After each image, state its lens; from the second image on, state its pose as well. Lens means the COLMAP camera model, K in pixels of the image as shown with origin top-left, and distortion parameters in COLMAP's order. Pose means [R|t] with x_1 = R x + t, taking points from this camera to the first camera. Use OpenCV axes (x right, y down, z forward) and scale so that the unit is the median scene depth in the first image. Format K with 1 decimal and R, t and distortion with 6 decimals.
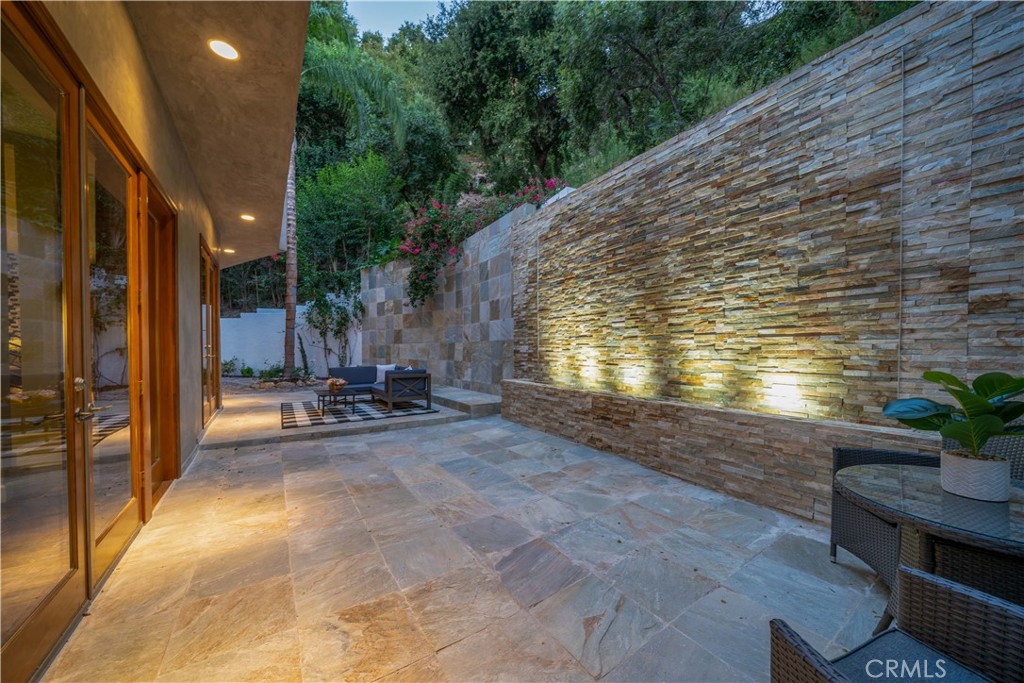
lens RADIAL K [[355.2, 0, 512.5], [0, 355.2, 355.4], [0, 0, 1]] dist [-0.000784, -0.000080]
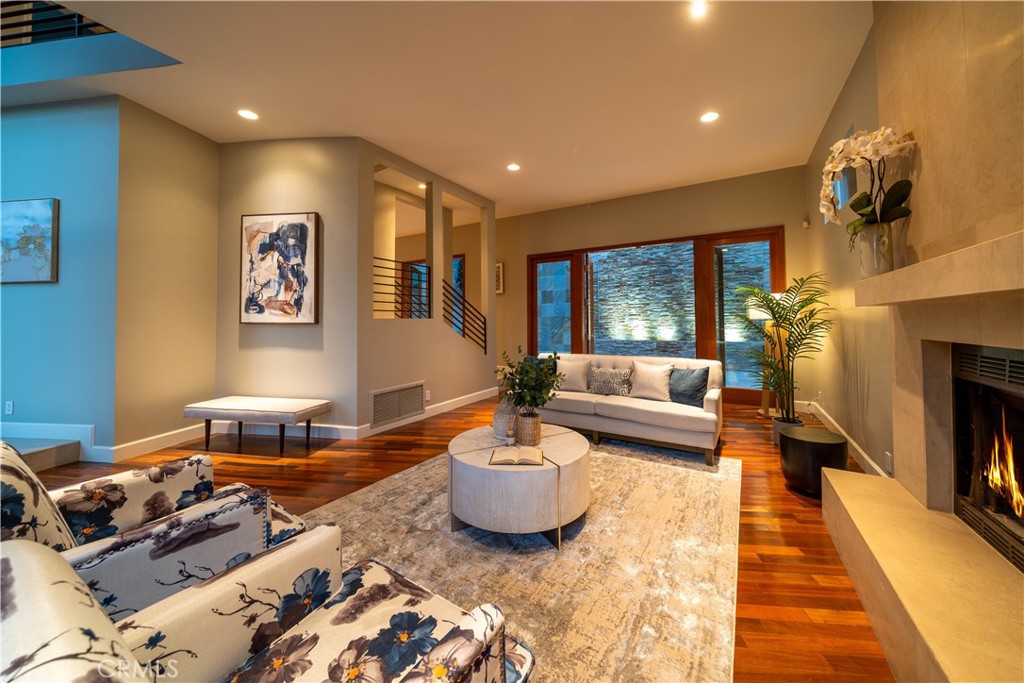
lens RADIAL K [[354.8, 0, 515.1], [0, 354.8, 313.8], [0, 0, 1]] dist [-0.016096, -0.000021]
pose [[0.912846, -0.001868, 0.408300, -1.356792], [0.017493, 0.999250, -0.034539, -0.001804], [-0.407930, 0.038671, 0.912194, -0.610214]]
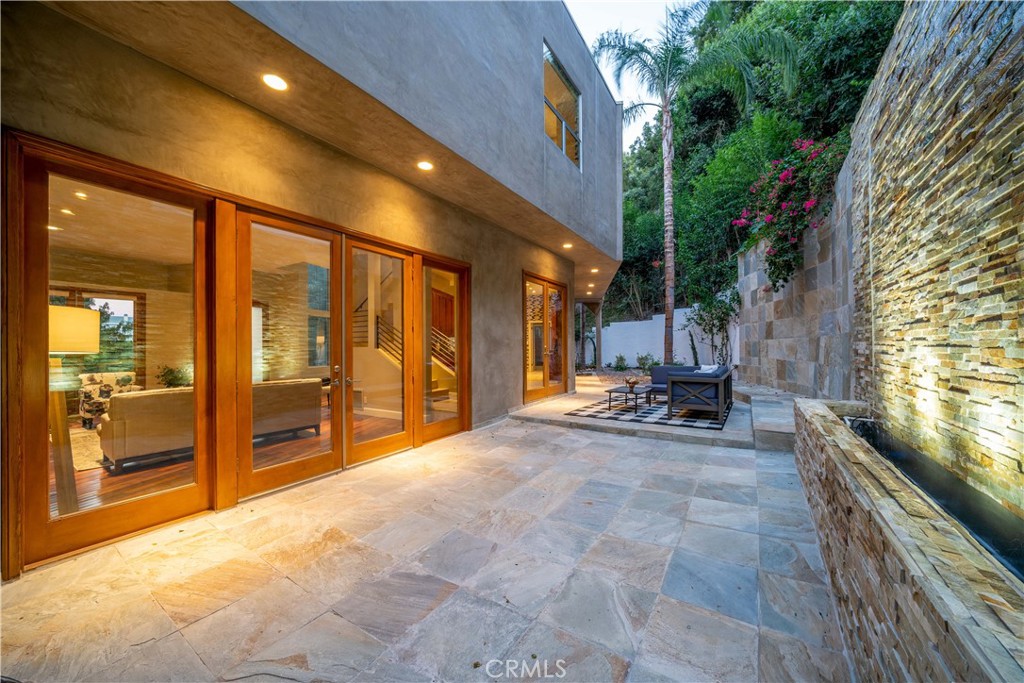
lens RADIAL K [[359.7, 0, 522.4], [0, 359.7, 344.1], [0, 0, 1]] dist [-0.002203, -0.000220]
pose [[0.402500, -0.009761, -0.915368, 0.451515], [-0.006673, 0.999885, -0.013597, -0.017413], [0.915395, 0.011581, 0.402389, 0.397929]]
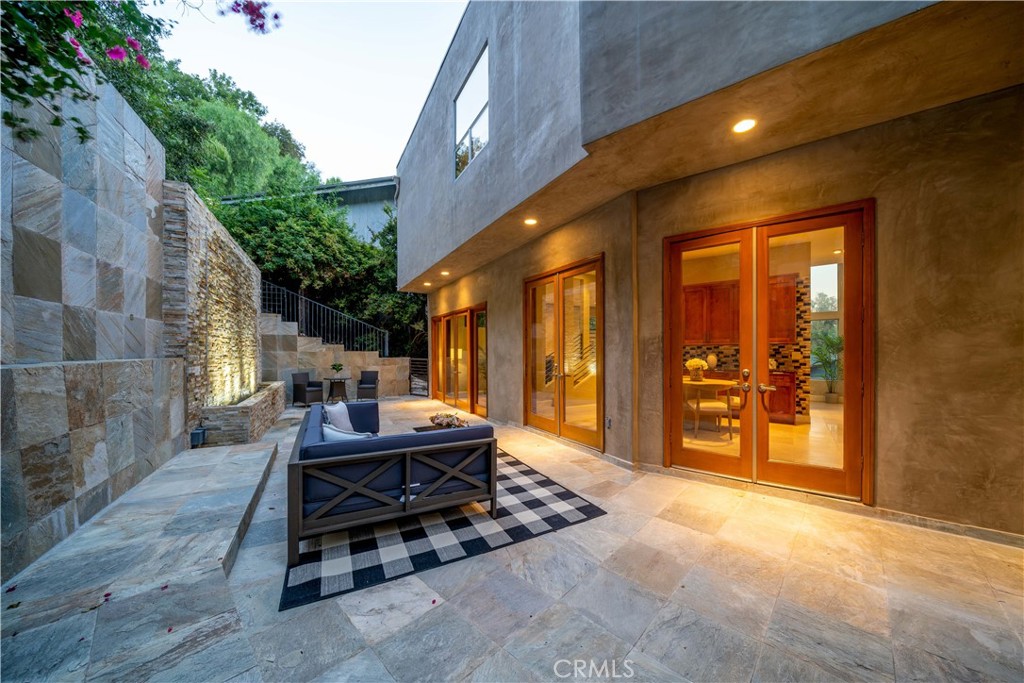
lens RADIAL K [[355.2, 0, 512.5], [0, 355.2, 355.4], [0, 0, 1]] dist [-0.000784, -0.000080]
pose [[-0.994927, 0.001762, 0.100583, -0.944807], [0.004744, 0.999556, 0.029408, -0.093826], [-0.100487, 0.029736, -0.994494, 2.273134]]
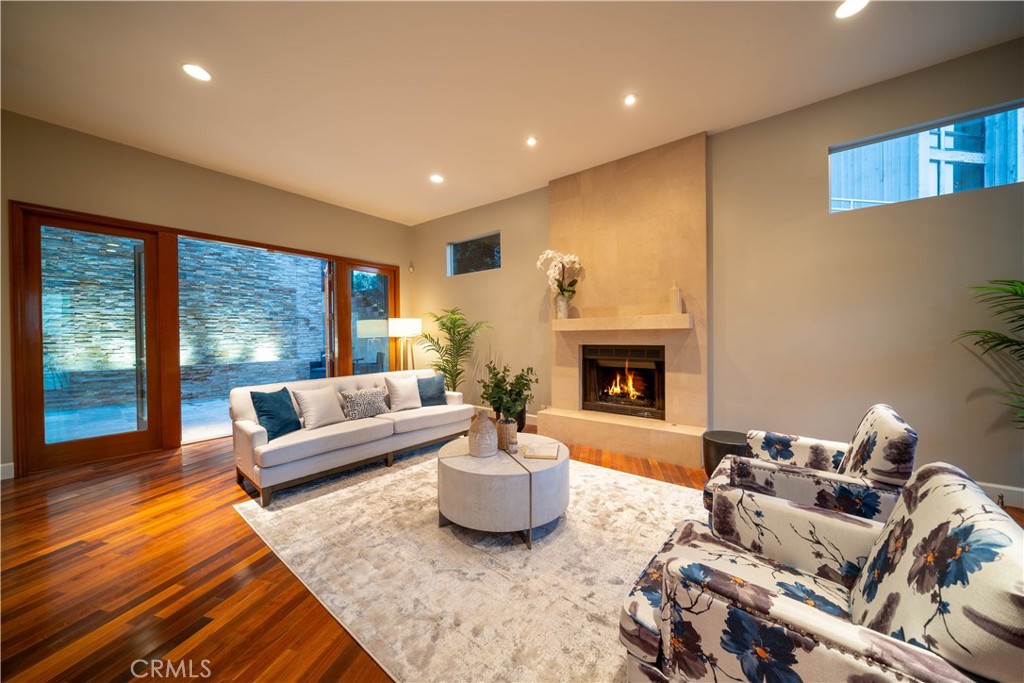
lens RADIAL K [[352.6, 0, 515.4], [0, 352.6, 338.8], [0, 0, 1]] dist [-0.000029, 0.000005]
pose [[-0.290467, -0.008483, 0.956847, -1.641428], [0.022339, 0.999628, 0.015643, -0.013438], [-0.956624, 0.025919, -0.290170, -0.056934]]
